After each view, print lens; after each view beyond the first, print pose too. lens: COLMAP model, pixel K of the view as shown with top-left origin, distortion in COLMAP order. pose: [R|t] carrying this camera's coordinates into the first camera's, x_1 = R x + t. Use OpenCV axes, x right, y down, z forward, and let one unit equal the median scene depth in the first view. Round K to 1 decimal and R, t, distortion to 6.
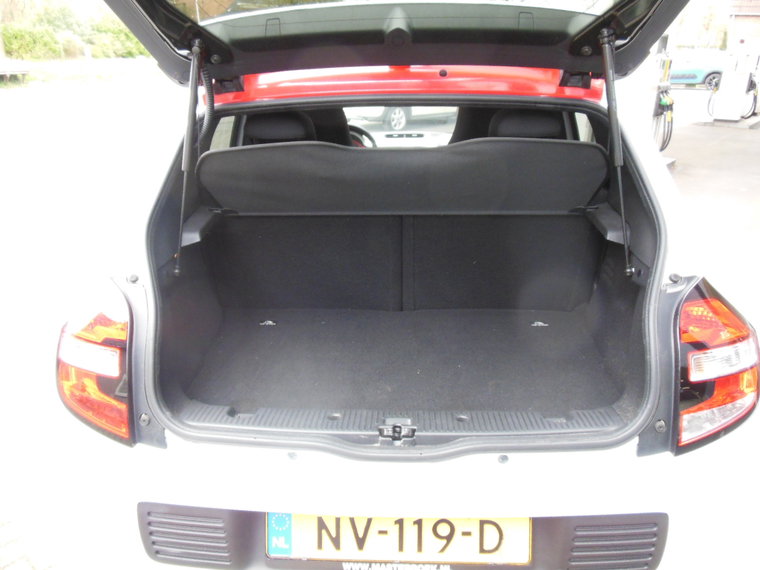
lens RADIAL K [[550.0, 0, 369.1], [0, 550.0, 283.4], [0, 0, 1]] dist [-0.000526, -0.000700]
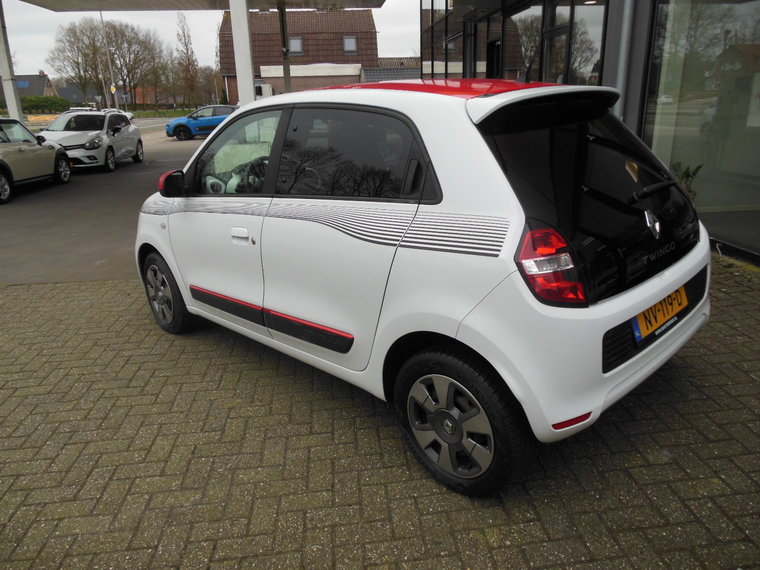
lens RADIAL K [[568.6, 0, 377.2], [0, 568.6, 288.5], [0, 0, 1]] dist [-0.042207, 0.060743]
pose [[0.673859, -0.247034, 0.696339, -2.020995], [0.311570, 0.949565, 0.035358, -0.011713], [-0.669954, 0.193132, 0.716841, 0.198274]]
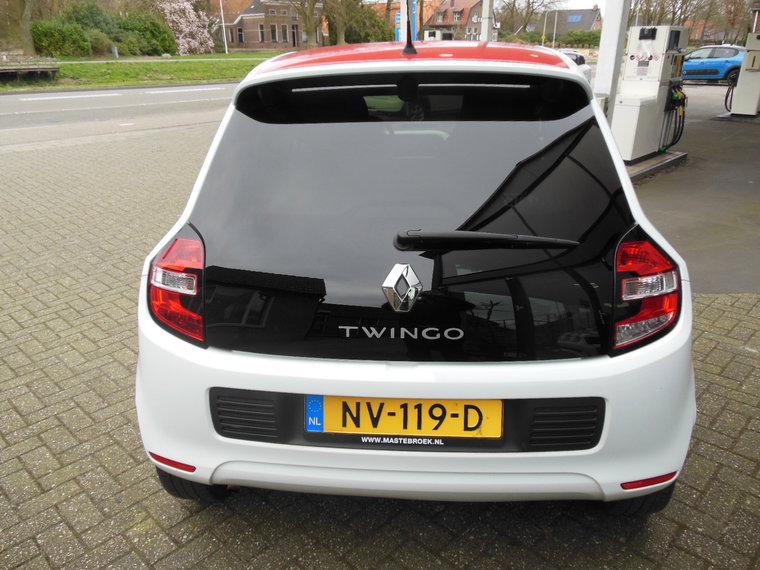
lens RADIAL K [[568.6, 0, 377.2], [0, 568.6, 288.5], [0, 0, 1]] dist [-0.042207, 0.060743]
pose [[0.999720, 0.006531, -0.022722, 0.018852], [-0.006426, 0.999968, 0.004732, 0.140176], [0.022752, -0.004585, 0.999731, -0.366956]]
